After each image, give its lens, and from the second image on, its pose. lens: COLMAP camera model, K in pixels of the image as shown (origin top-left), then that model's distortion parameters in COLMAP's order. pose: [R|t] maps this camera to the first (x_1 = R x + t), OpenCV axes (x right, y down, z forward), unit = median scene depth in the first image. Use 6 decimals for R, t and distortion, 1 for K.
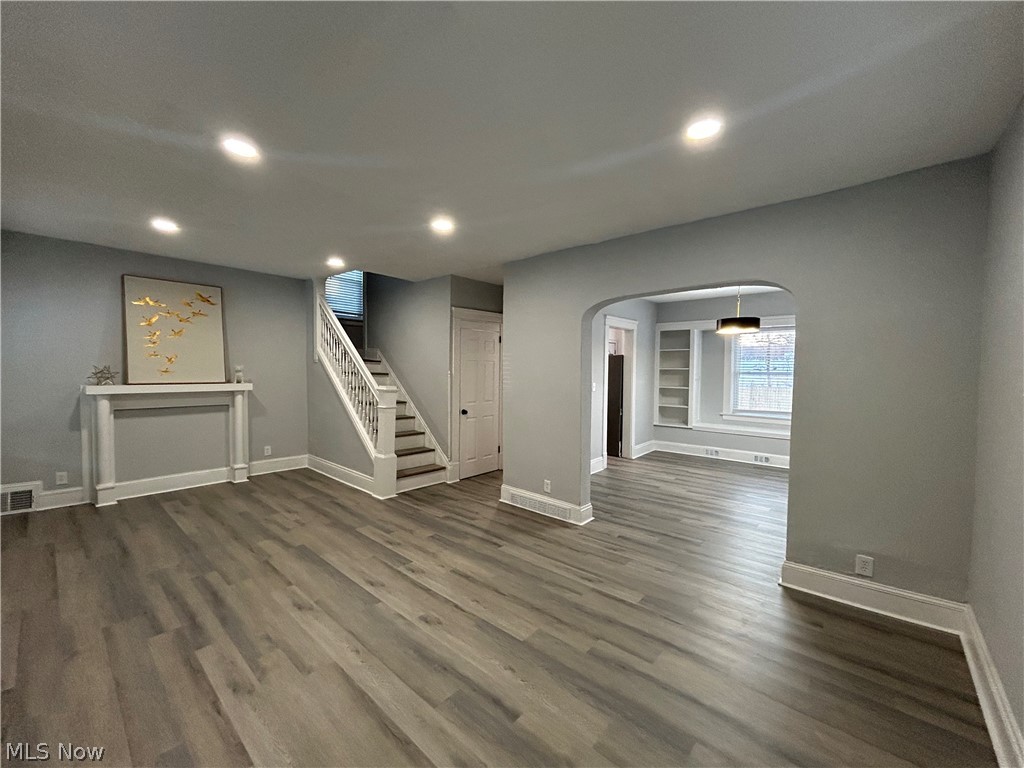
lens RADIAL K [[415.0, 0, 511.3], [0, 415.0, 385.8], [0, 0, 1]] dist [-0.002434, 0.000813]
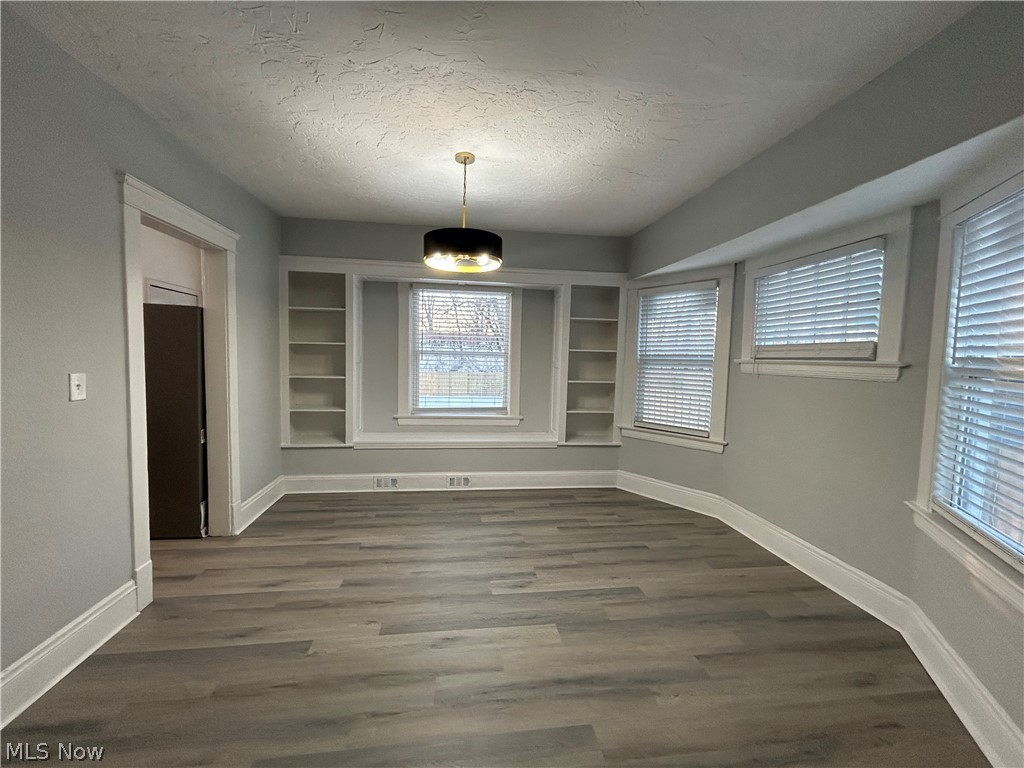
lens RADIAL K [[415.0, 0, 513.1], [0, 415.0, 382.3], [0, 0, 1]] dist [-0.002434, 0.000813]
pose [[0.654153, -0.039025, 0.755355, 0.222985], [0.015395, 0.999148, 0.038288, -0.009722], [-0.756206, -0.013417, 0.654197, 0.684306]]
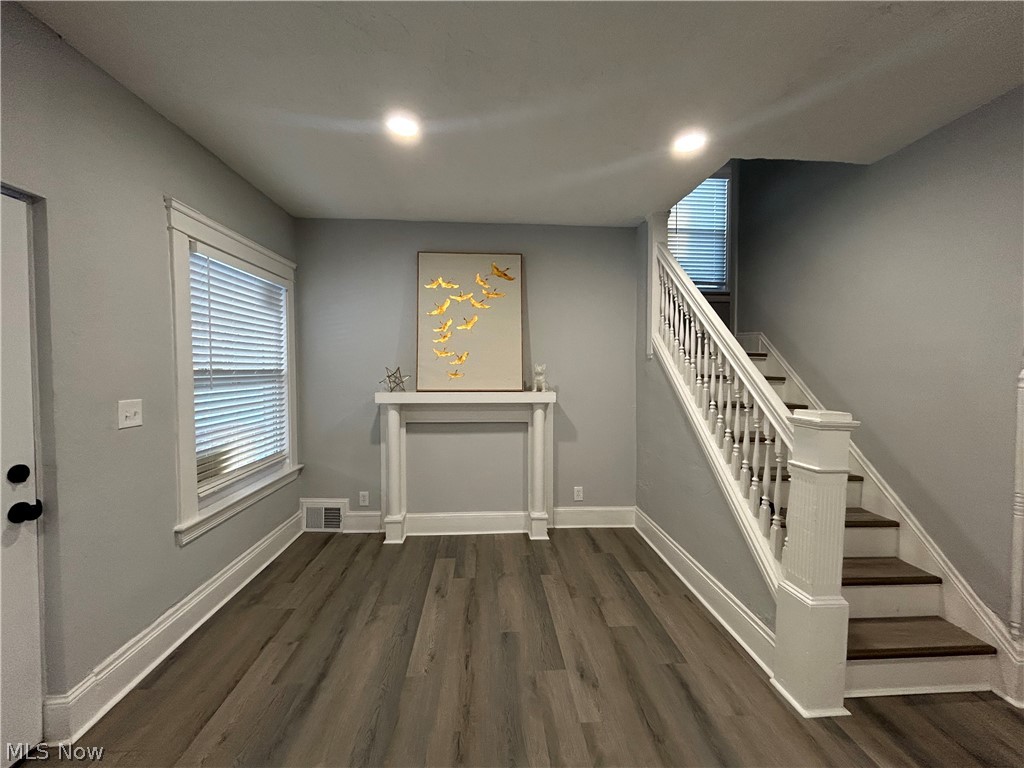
lens RADIAL K [[415.0, 0, 510.6], [0, 415.0, 381.3], [0, 0, 1]] dist [-0.002434, 0.000813]
pose [[0.708100, 0.008355, -0.706062, -0.236433], [-0.021930, 0.999708, -0.010164, -0.016732], [0.705771, 0.022681, 0.708077, 0.539791]]
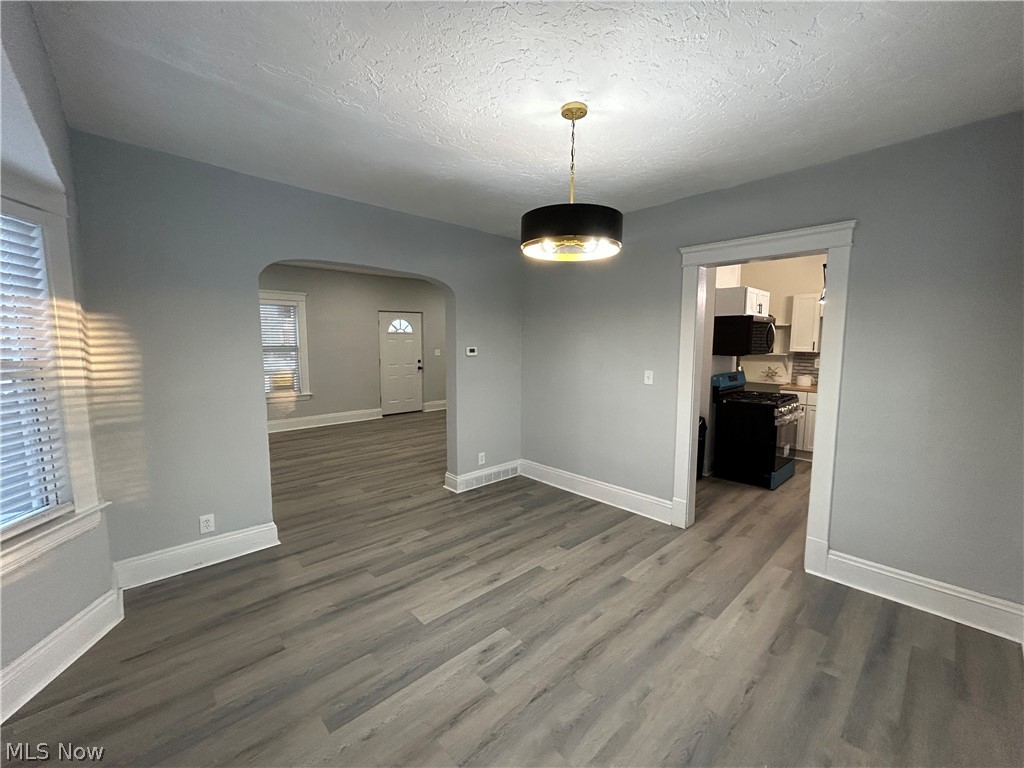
lens RADIAL K [[415.0, 0, 509.9], [0, 415.0, 382.7], [0, 0, 1]] dist [-0.002434, 0.000813]
pose [[-0.107834, 0.093174, -0.989793, 1.031821], [-0.053659, 0.993602, 0.099378, -0.049586], [0.992720, 0.063828, -0.102145, 1.079053]]
